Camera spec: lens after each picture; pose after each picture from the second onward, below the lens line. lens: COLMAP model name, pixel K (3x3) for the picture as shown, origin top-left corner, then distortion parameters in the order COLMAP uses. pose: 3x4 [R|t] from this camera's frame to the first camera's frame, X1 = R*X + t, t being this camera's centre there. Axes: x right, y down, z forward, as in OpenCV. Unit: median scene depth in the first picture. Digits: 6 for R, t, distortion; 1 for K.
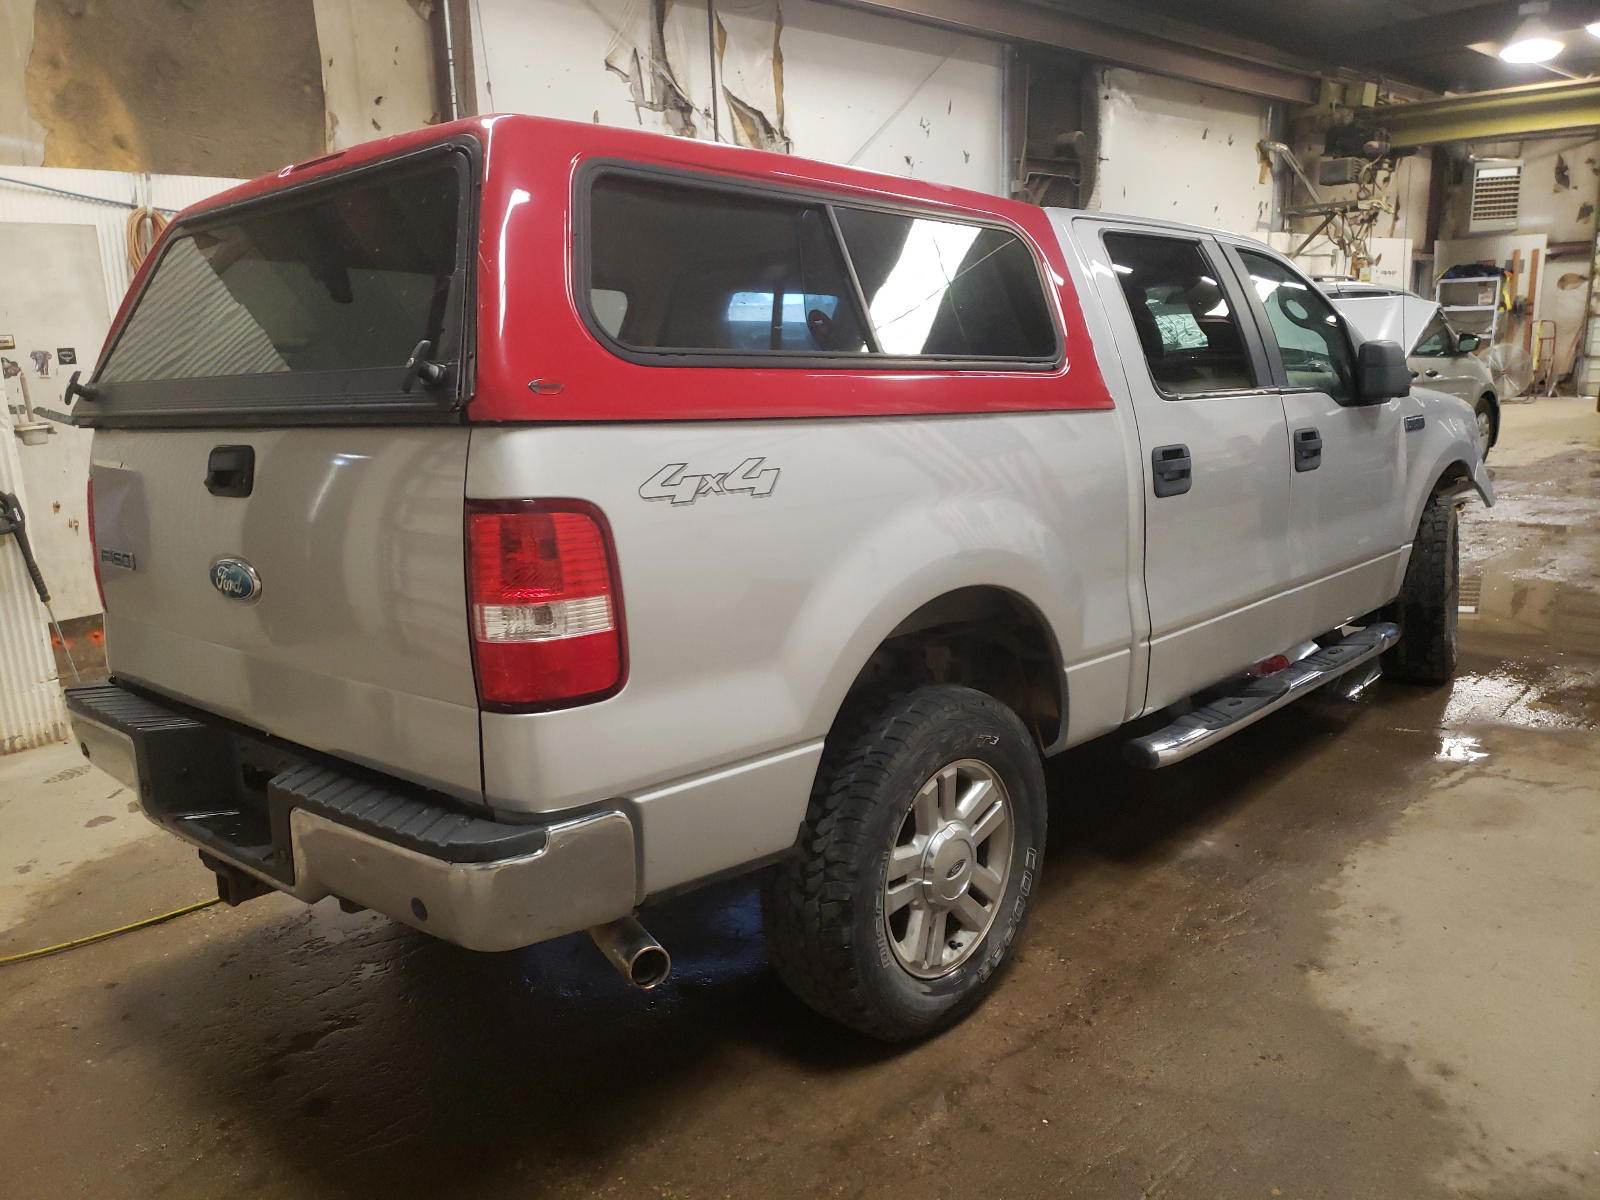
lens RADIAL K [[1199.0, 0, 800.0], [0, 1199.0, 600.0], [0, 0, 1]] dist [0.014376, -0.000668]
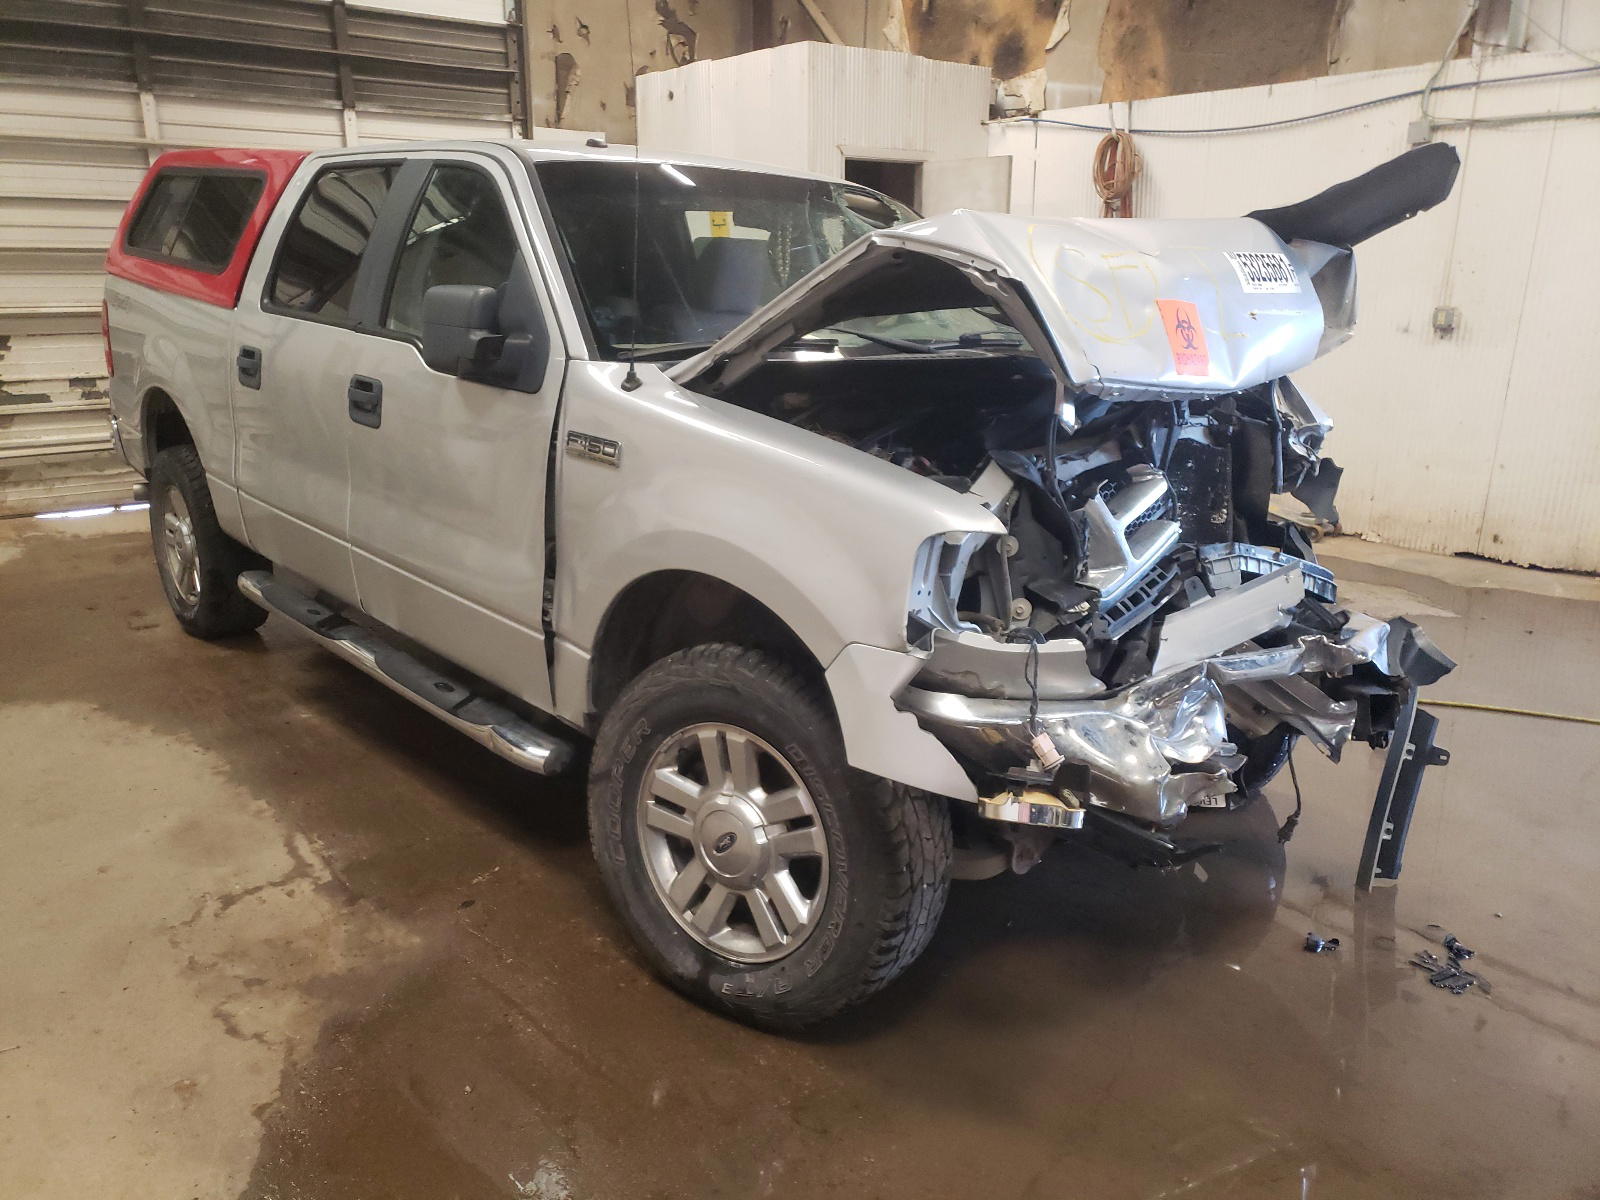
lens RADIAL K [[1199.0, 0, 800.0], [0, 1199.0, 600.0], [0, 0, 1]] dist [0.014376, -0.000668]
pose [[-0.081909, 0.308349, -0.947740, 0.794909], [-0.224236, 0.920853, 0.318981, -0.215032], [0.971087, 0.238645, -0.006283, 0.848138]]
